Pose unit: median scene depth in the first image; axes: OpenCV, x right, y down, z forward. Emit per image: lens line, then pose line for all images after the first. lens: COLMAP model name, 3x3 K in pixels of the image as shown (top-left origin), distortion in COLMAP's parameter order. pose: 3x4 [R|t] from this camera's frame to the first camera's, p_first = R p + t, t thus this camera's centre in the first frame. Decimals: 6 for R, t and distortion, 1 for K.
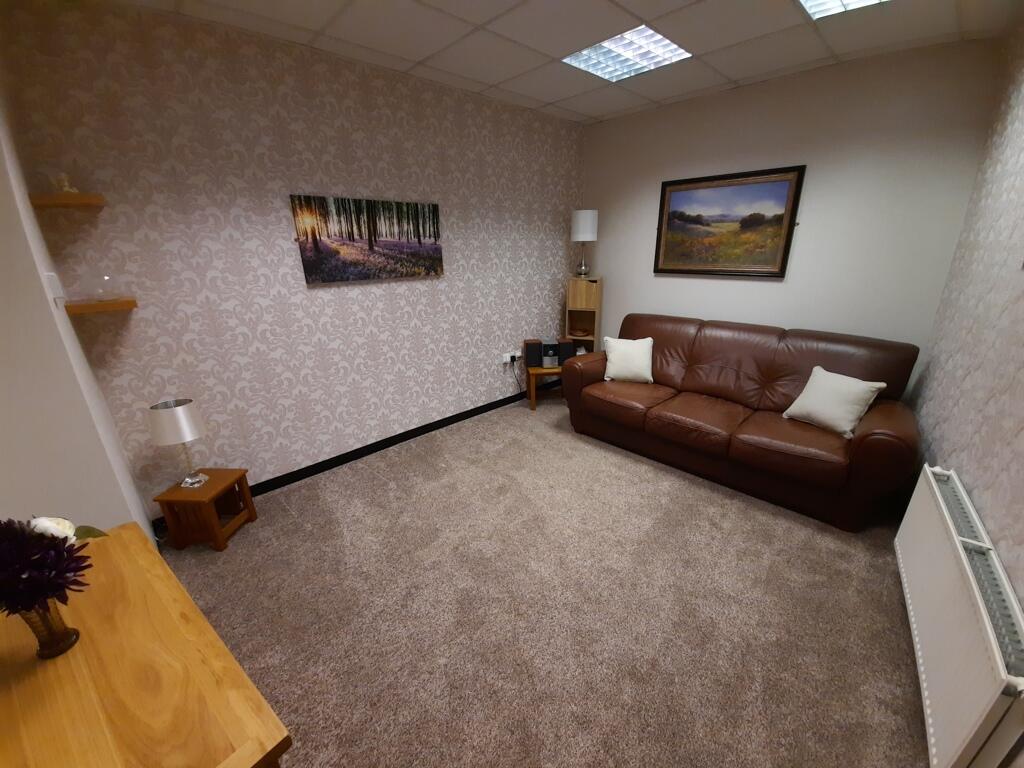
lens RADIAL K [[412.6, 0, 512.7], [0, 412.6, 397.0], [0, 0, 1]] dist [0.001408, 0.000193]
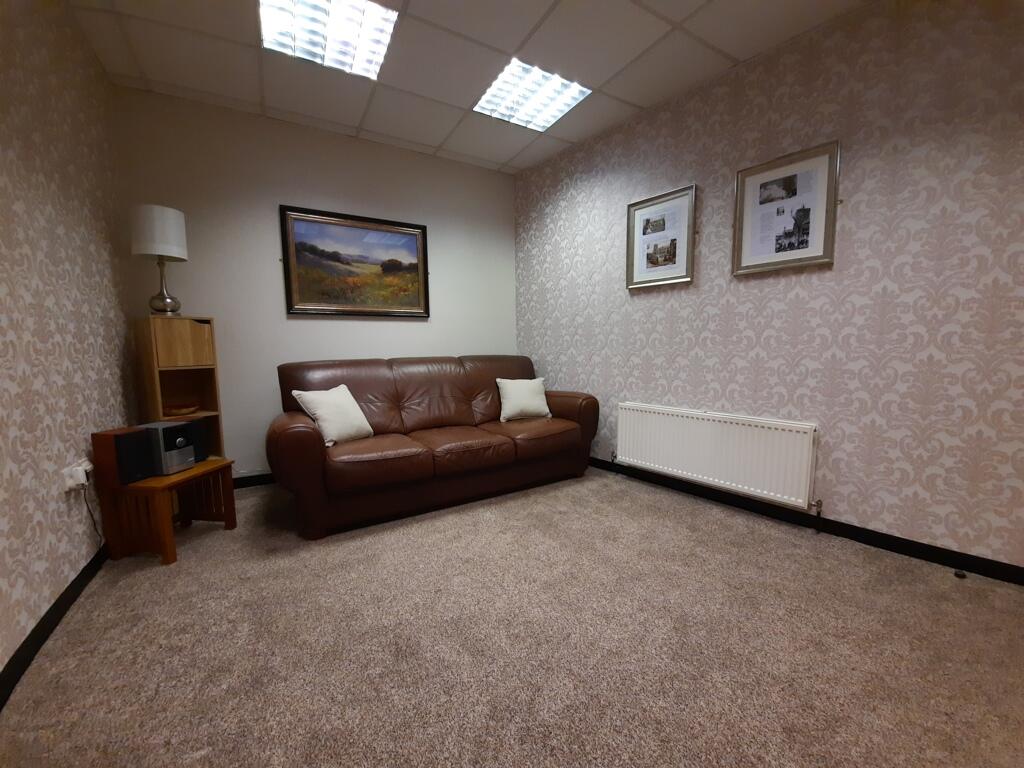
lens RADIAL K [[412.6, 0, 512.7], [0, 412.6, 397.0], [0, 0, 1]] dist [0.001408, 0.000193]
pose [[0.211212, -0.103773, 0.971916, -0.389690], [0.346998, 0.937541, 0.024694, -0.029444], [-0.913773, 0.332037, 0.234029, 0.548307]]
